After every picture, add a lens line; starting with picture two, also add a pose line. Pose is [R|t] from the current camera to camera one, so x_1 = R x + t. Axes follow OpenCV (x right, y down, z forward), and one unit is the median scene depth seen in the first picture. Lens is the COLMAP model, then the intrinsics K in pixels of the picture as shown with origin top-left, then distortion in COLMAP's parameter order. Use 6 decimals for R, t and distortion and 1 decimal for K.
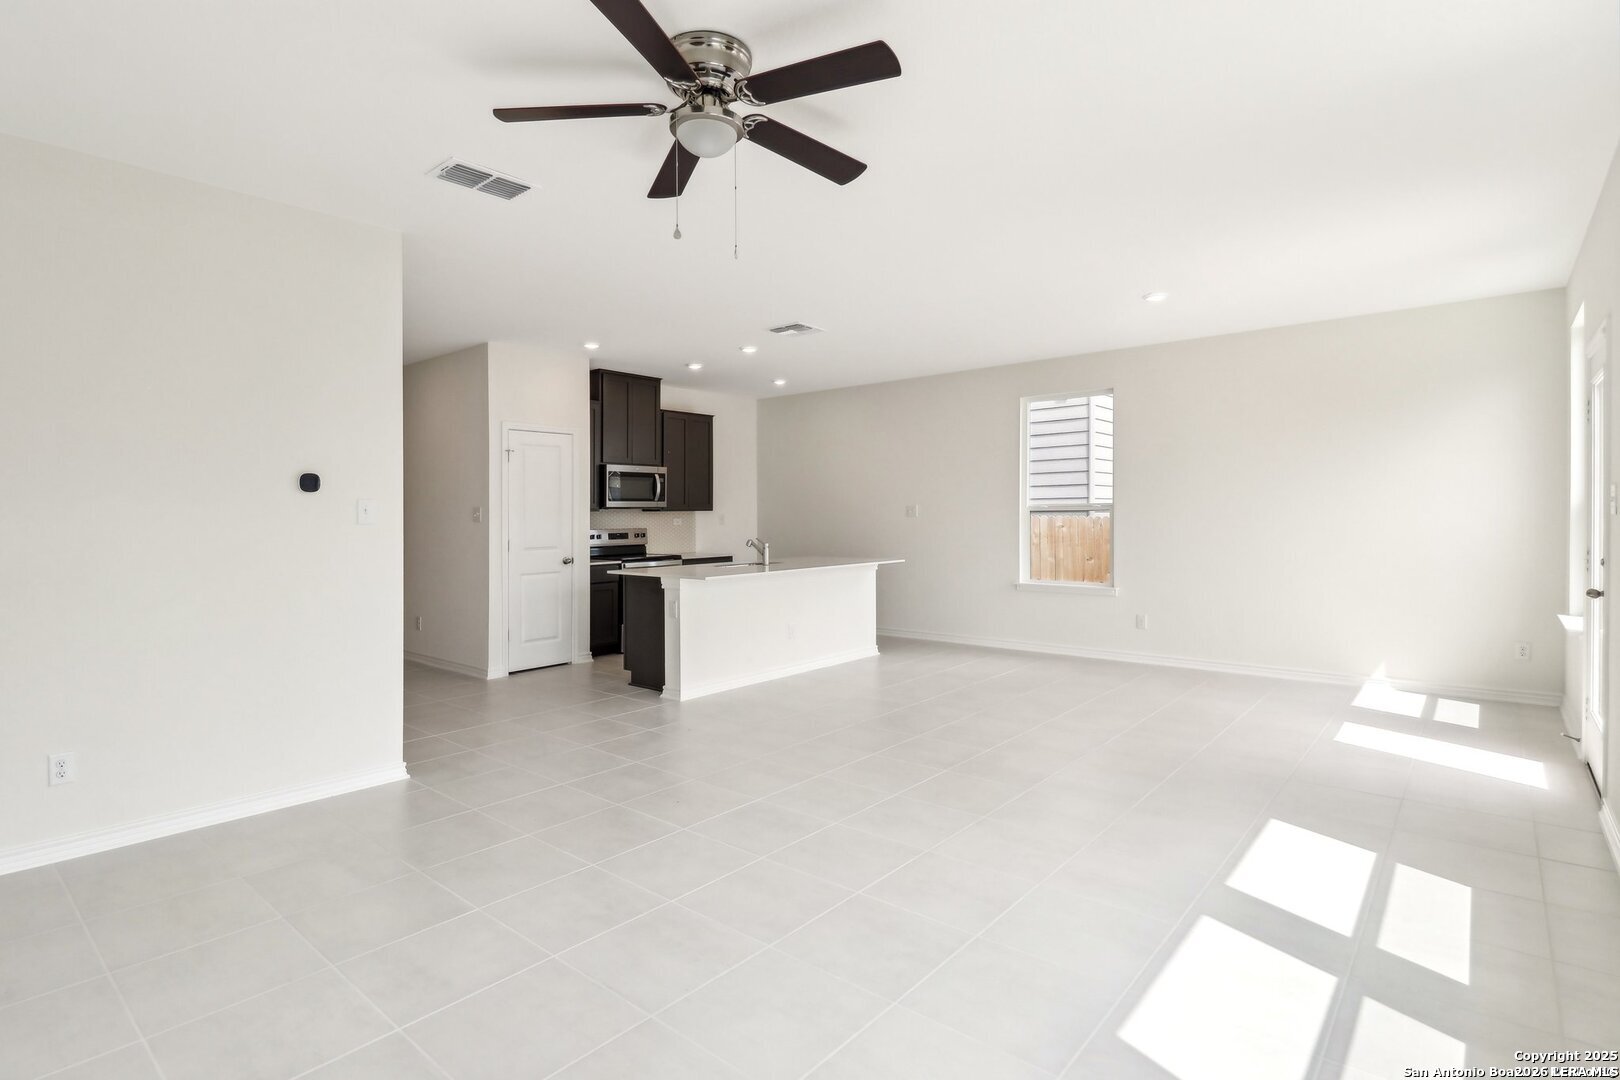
lens RADIAL K [[814.0, 0, 813.6], [0, 814.0, 513.3], [0, 0, 1]] dist [0.001976, 0.000642]
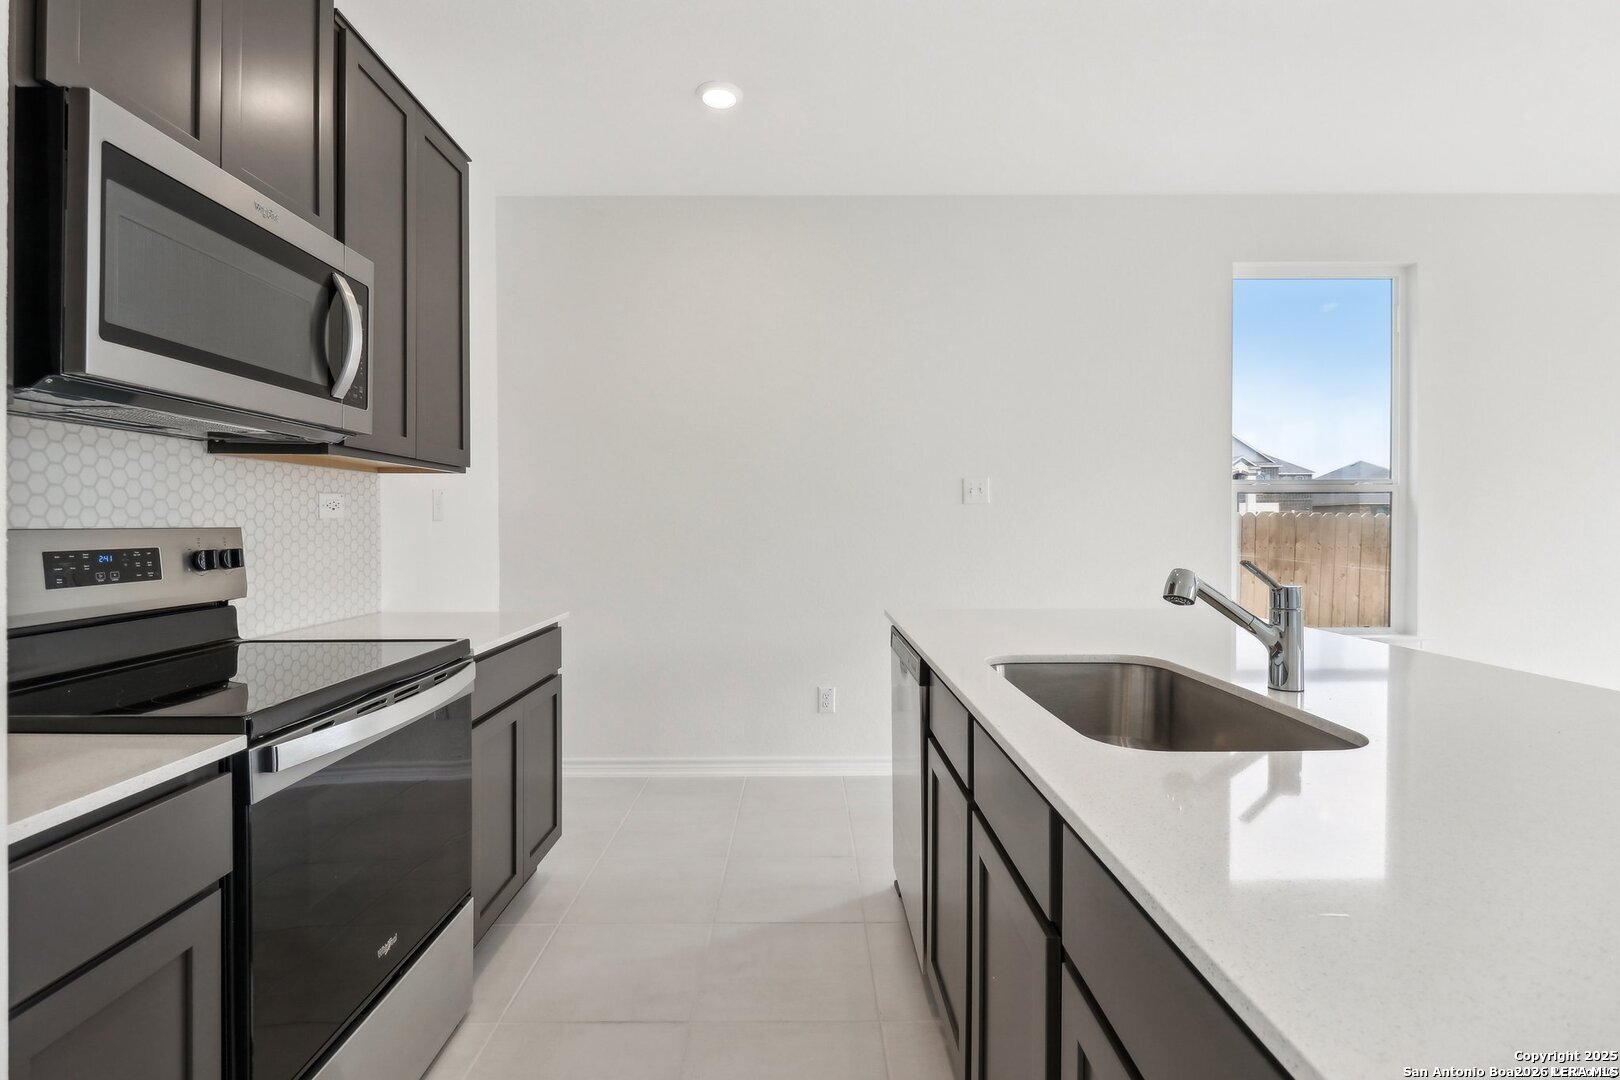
lens RADIAL K [[767.4, 0, 806.1], [0, 767.4, 532.7], [0, 0, 1]] dist [-0.008654, 0.002740]
pose [[0.763503, -0.001705, 0.645803, -0.229311], [-0.003820, 0.999967, 0.007155, 0.018108], [-0.645793, -0.007930, 0.763471, 0.759668]]
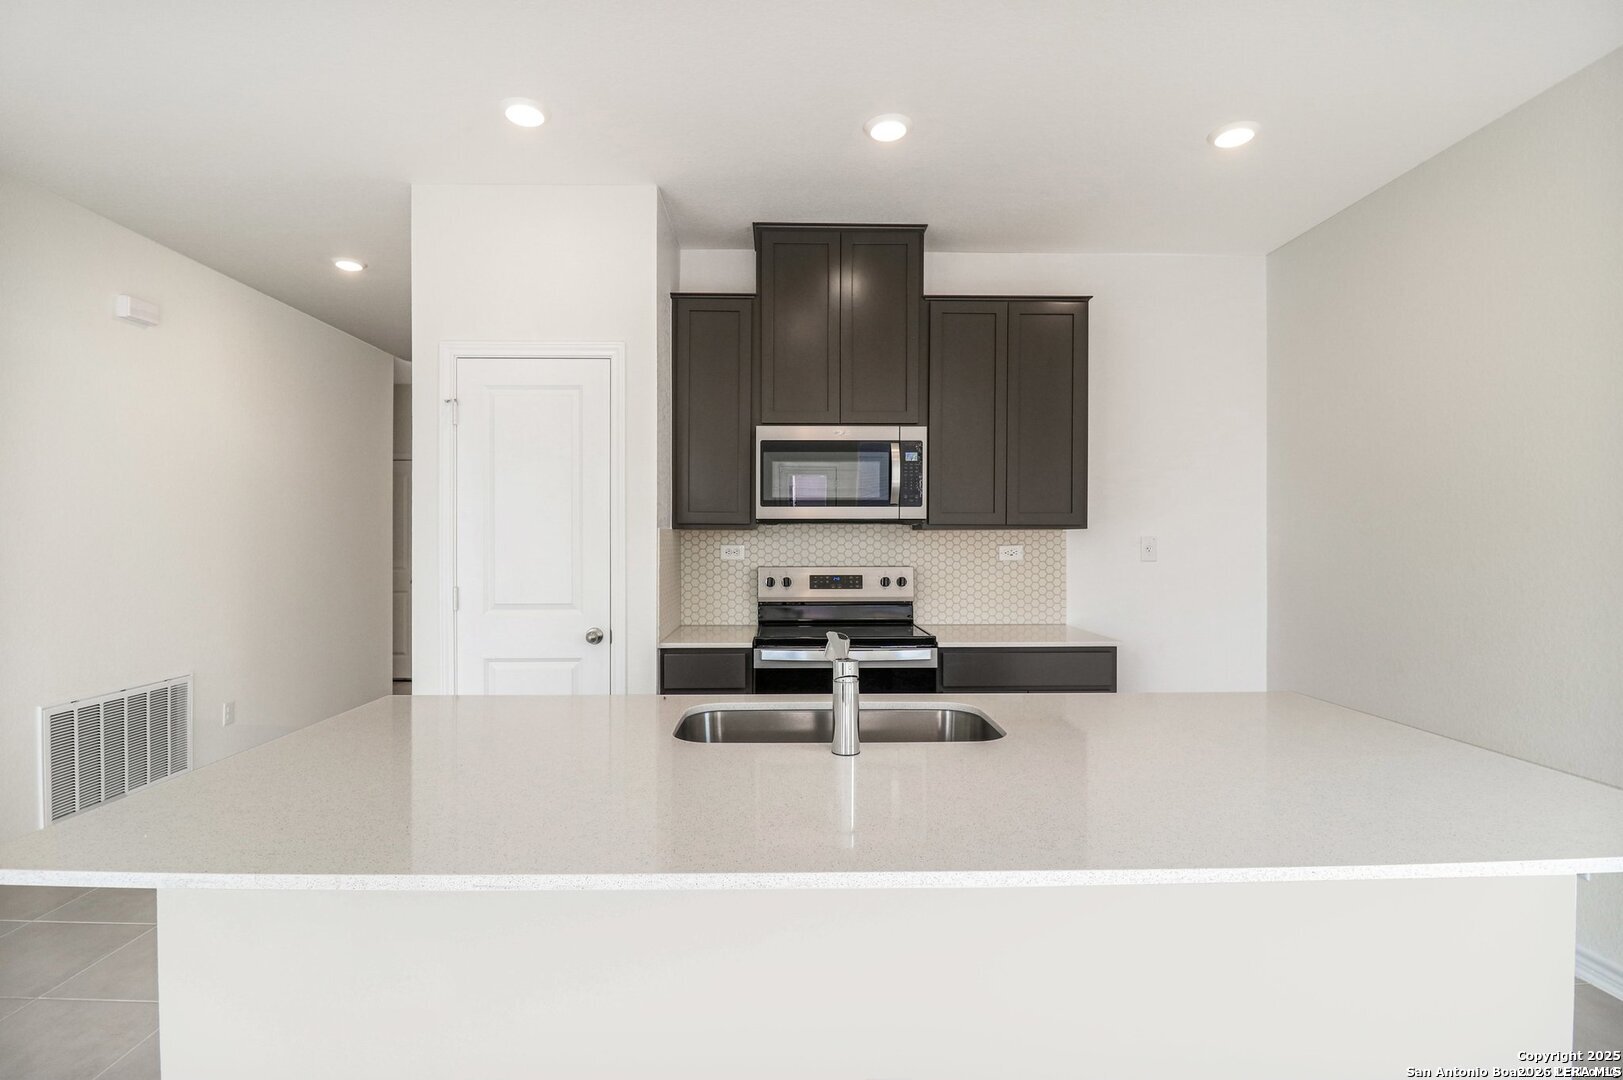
lens RADIAL K [[768.8, 0, 803.8], [0, 768.8, 538.9], [0, 0, 1]] dist [-0.008654, 0.002740]
pose [[0.655906, 0.005270, -0.754824, 0.082858], [-0.003734, 0.999986, 0.003737, 0.001406], [0.754834, 0.000368, 0.655916, 0.692532]]
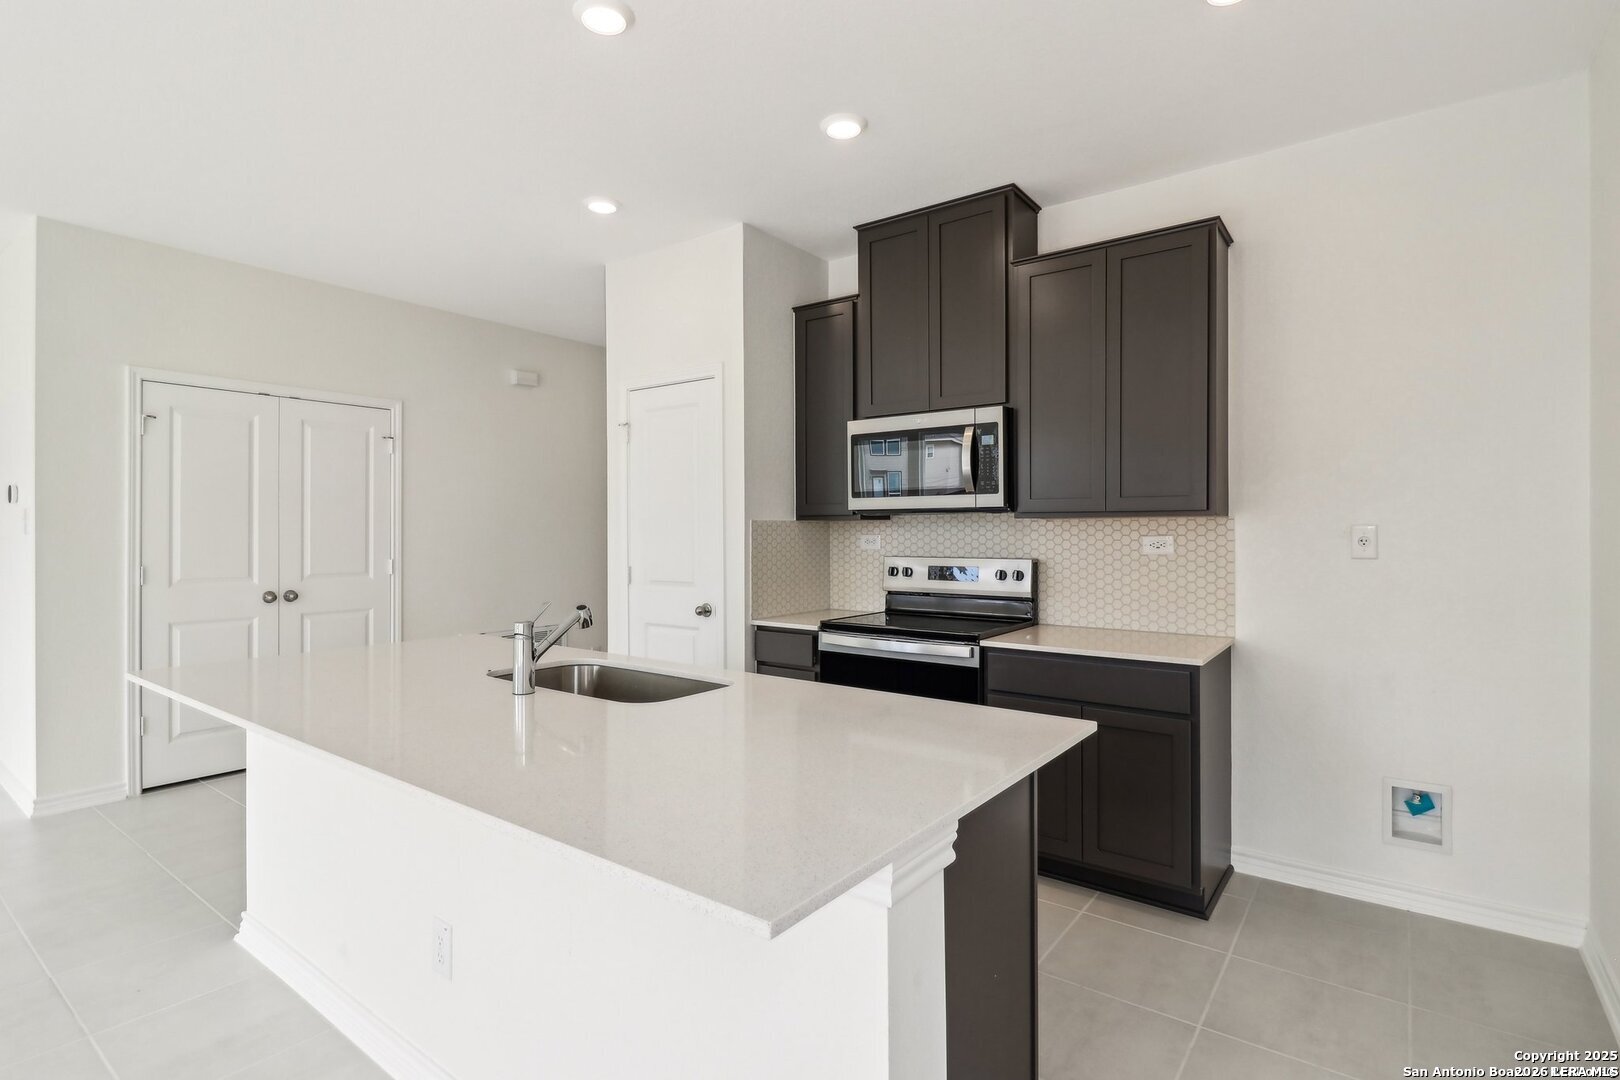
lens RADIAL K [[814.0, 0, 803.7], [0, 814.0, 527.6], [0, 0, 1]] dist [0.001976, 0.000642]
pose [[0.040791, 0.002856, -0.999164, 0.208912], [0.002156, 0.999993, 0.002946, 0.000817], [0.999165, -0.002274, 0.040785, 0.896059]]
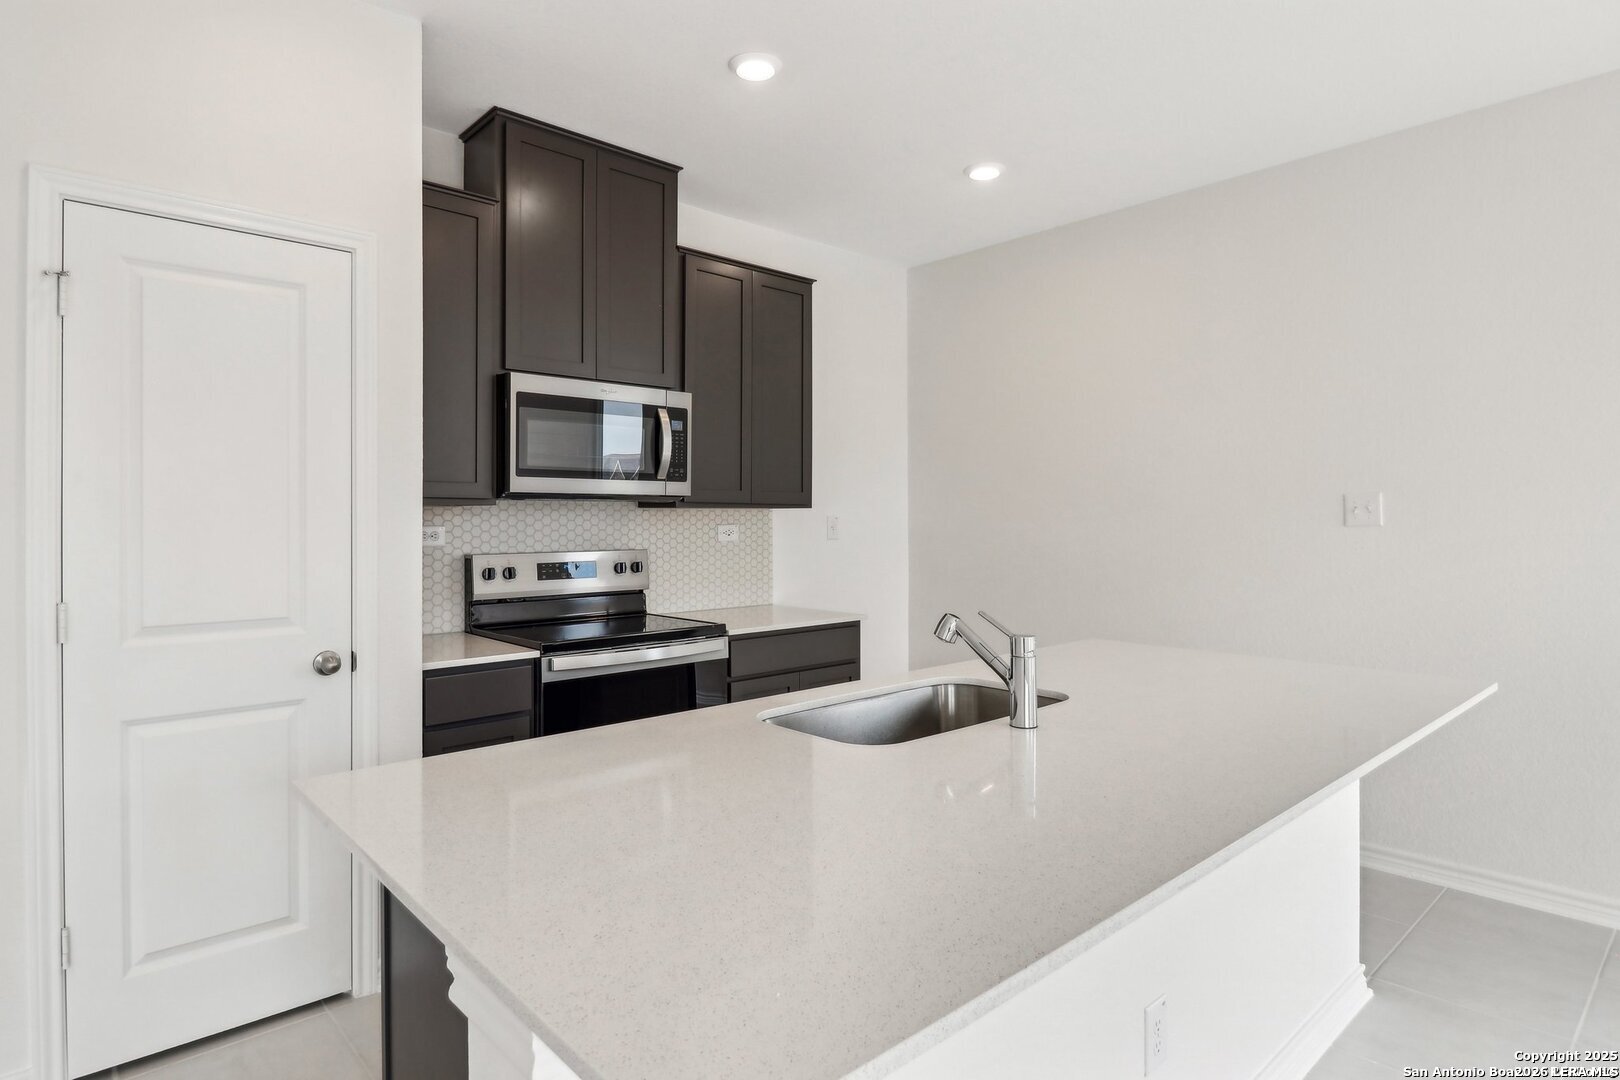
lens RADIAL K [[874.0, 0, 801.9], [0, 874.0, 524.3], [0, 0, 1]] dist [-0.001395, -0.005090]
pose [[0.990428, 0.006075, -0.137897, -0.072013], [-0.005123, 0.999961, 0.007251, 0.002373], [0.137936, -0.006476, 0.990420, 0.602694]]
